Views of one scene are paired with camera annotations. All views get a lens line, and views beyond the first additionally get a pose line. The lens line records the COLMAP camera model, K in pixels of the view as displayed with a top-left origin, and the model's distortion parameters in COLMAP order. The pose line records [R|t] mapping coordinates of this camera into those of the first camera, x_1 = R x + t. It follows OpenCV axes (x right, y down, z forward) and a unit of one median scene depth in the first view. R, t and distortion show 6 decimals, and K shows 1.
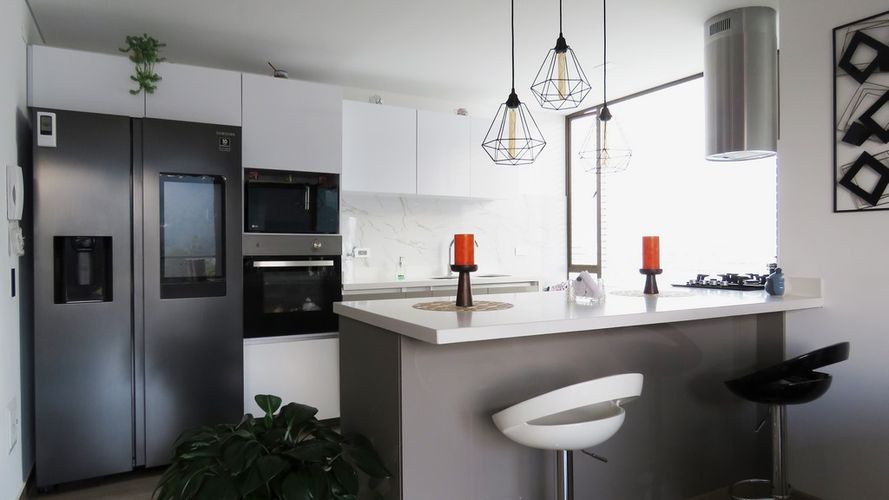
lens RADIAL K [[571.6, 0, 444.5], [0, 571.6, 250.0], [0, 0, 1]] dist [0.001592, 0.000303]
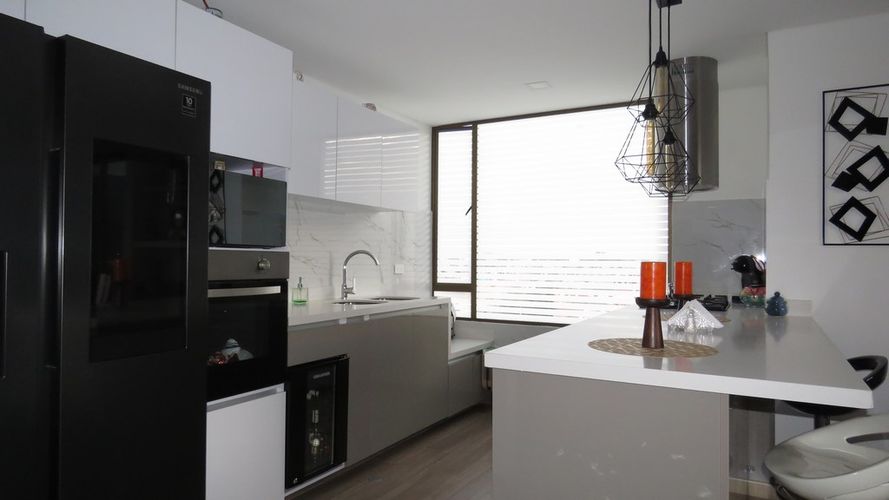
lens RADIAL K [[571.6, 0, 444.5], [0, 571.6, 250.0], [0, 0, 1]] dist [0.001592, 0.000303]
pose [[0.843427, 0.020056, 0.536870, -0.476693], [-0.011042, 0.999739, -0.020001, -0.017781], [-0.537131, 0.010941, 0.843428, 0.322690]]
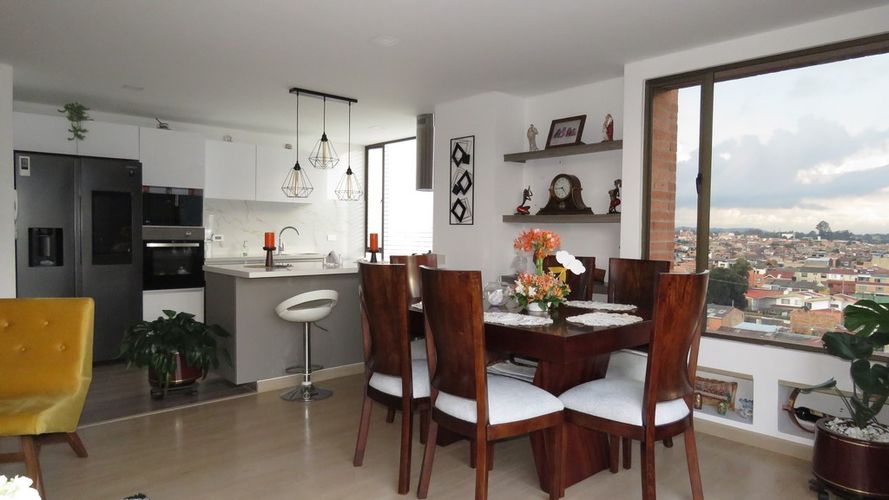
lens RADIAL K [[579.6, 0, 444.5], [0, 579.6, 250.0], [0, 0, 1]] dist [-0.002782, -0.002006]
pose [[0.973501, 0.008679, 0.228519, 0.123553], [-0.016040, 0.999410, 0.030373, -0.027218], [-0.228120, -0.033234, 0.973066, -0.869966]]
